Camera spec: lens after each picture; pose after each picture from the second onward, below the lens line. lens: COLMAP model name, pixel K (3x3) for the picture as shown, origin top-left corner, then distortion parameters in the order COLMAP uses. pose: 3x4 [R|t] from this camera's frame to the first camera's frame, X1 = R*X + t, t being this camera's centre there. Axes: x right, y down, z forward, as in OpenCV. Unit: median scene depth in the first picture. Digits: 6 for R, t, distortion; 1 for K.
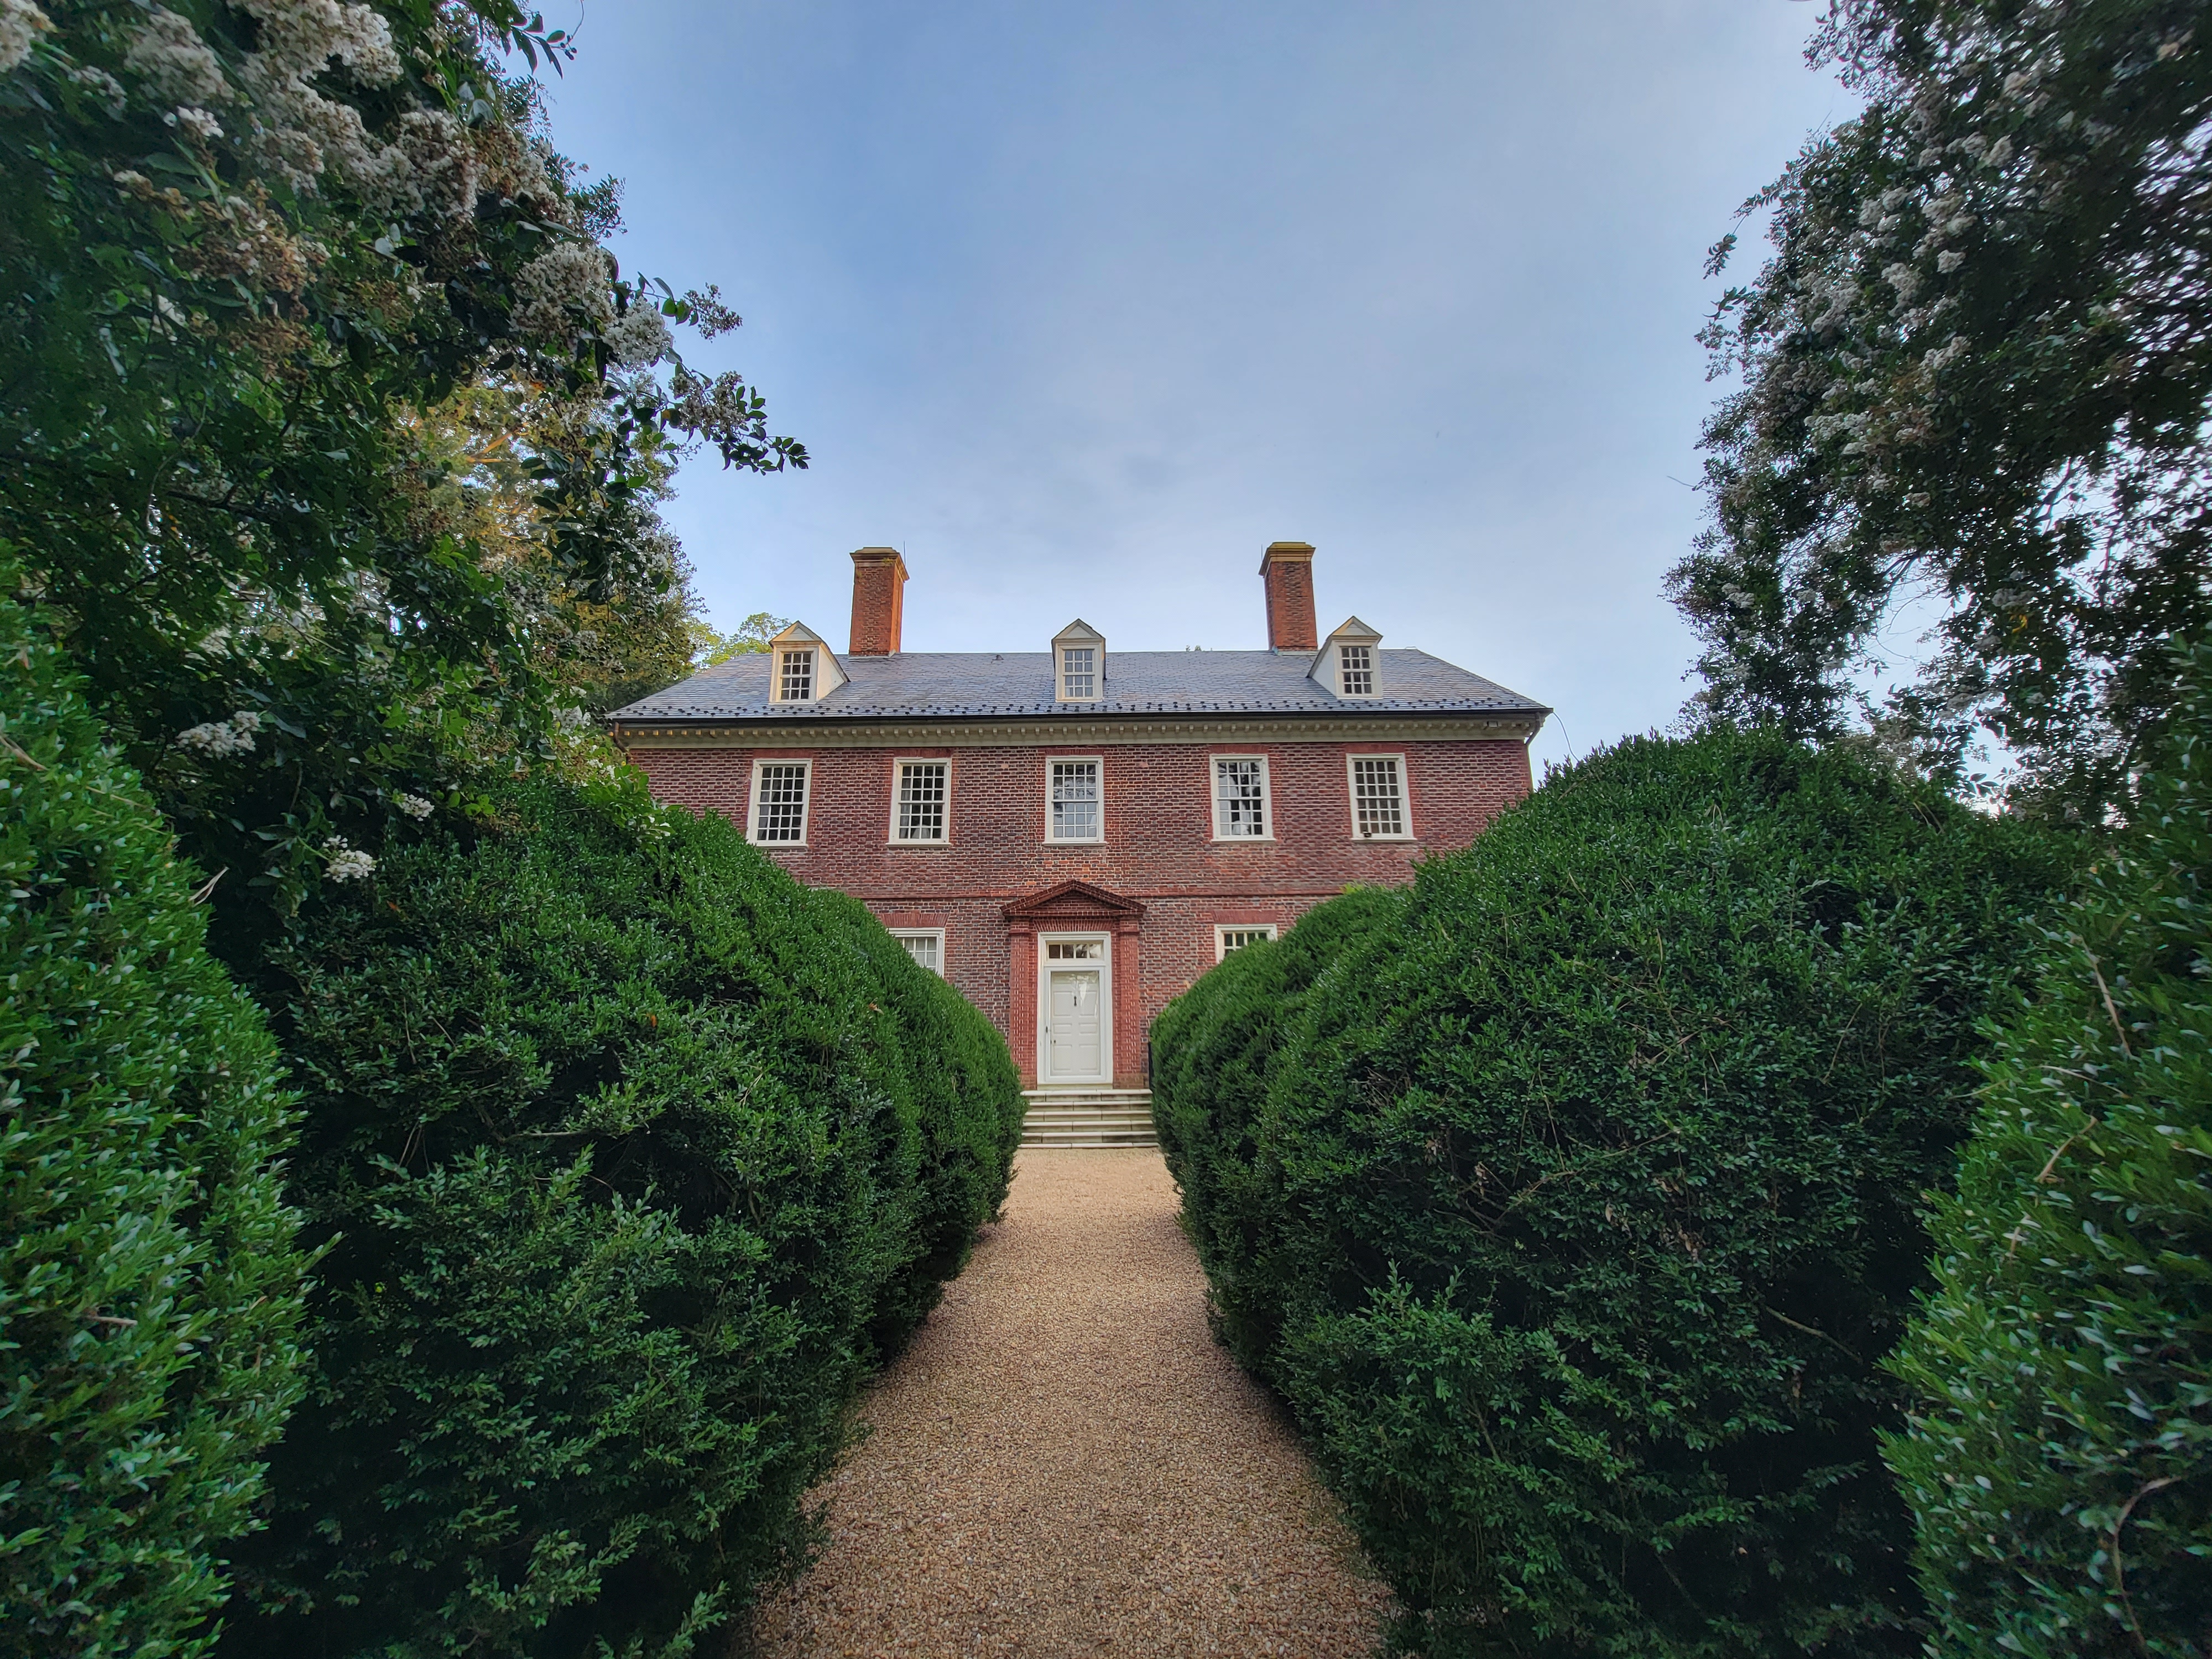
lens RADIAL K [[896.2, 0, 1096.5], [0, 896.2, 817.6], [0, 0, 1]] dist [0.002075, 0.000175]
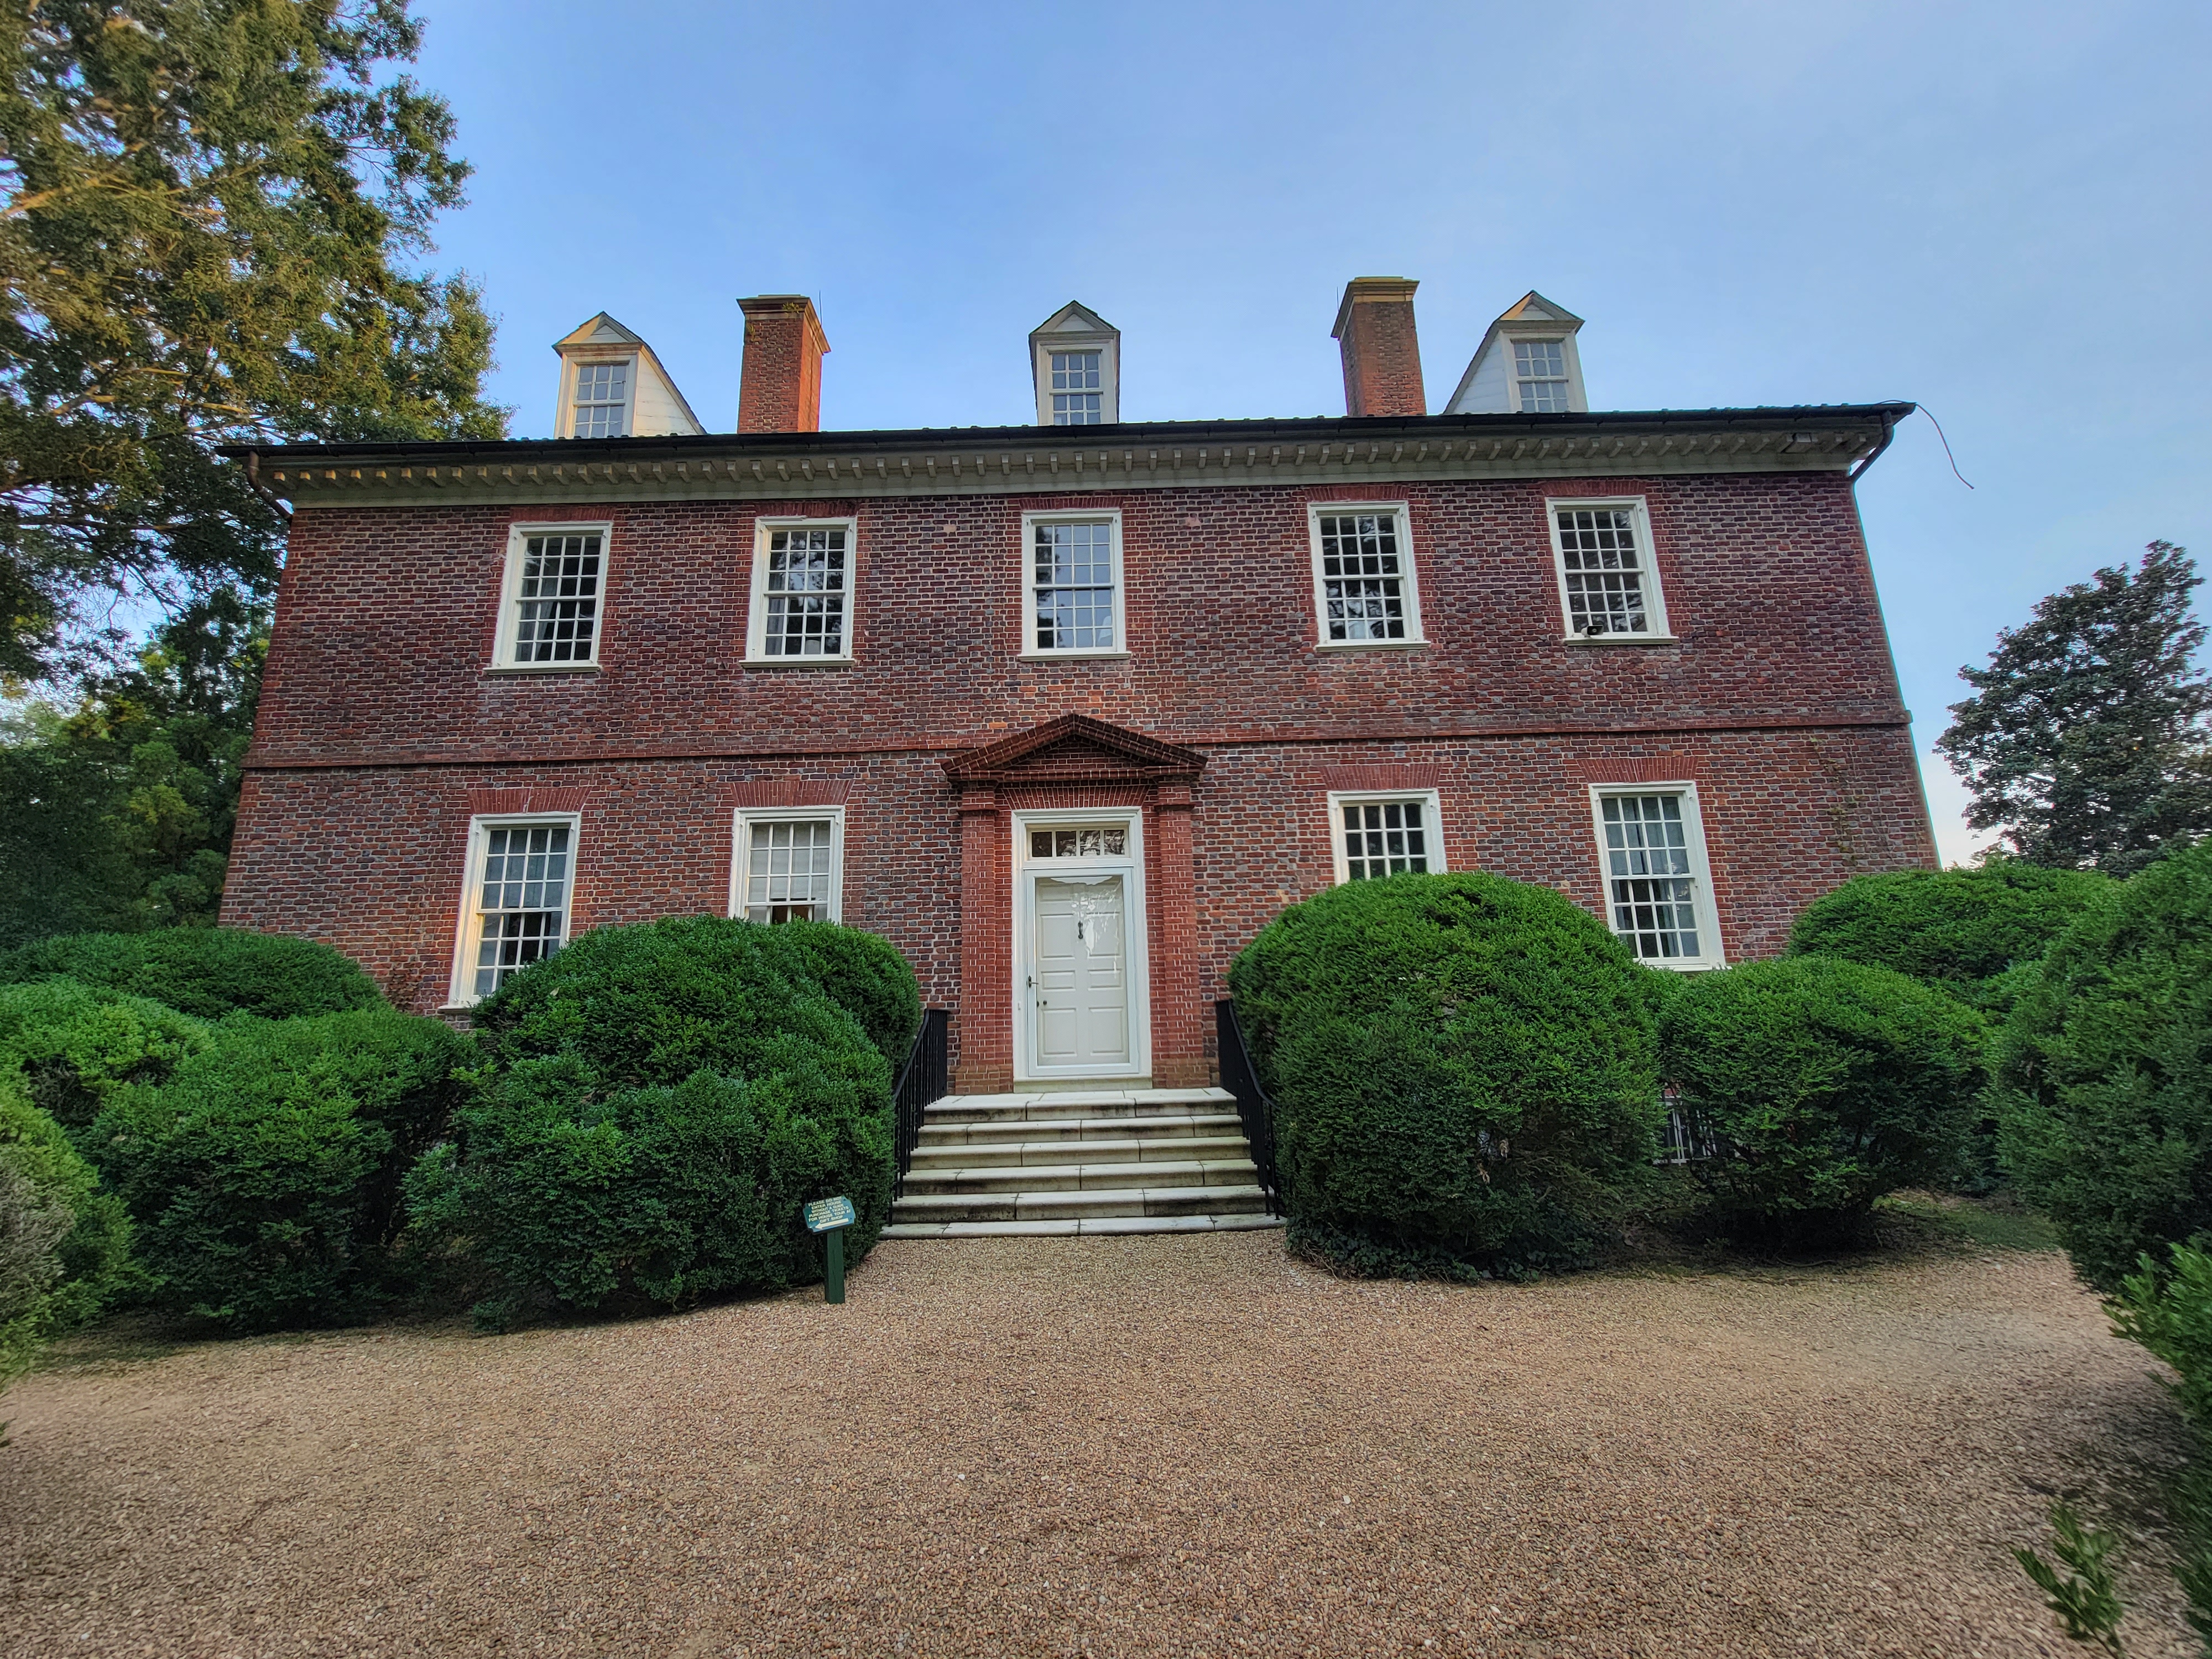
lens RADIAL K [[896.2, 0, 1102.4], [0, 896.2, 810.1], [0, 0, 1]] dist [0.002075, 0.000175]
pose [[0.999834, -0.016140, 0.008507, -0.014028], [0.015882, 0.999438, 0.029509, 0.118081], [-0.008978, -0.029369, 0.999528, 0.464415]]
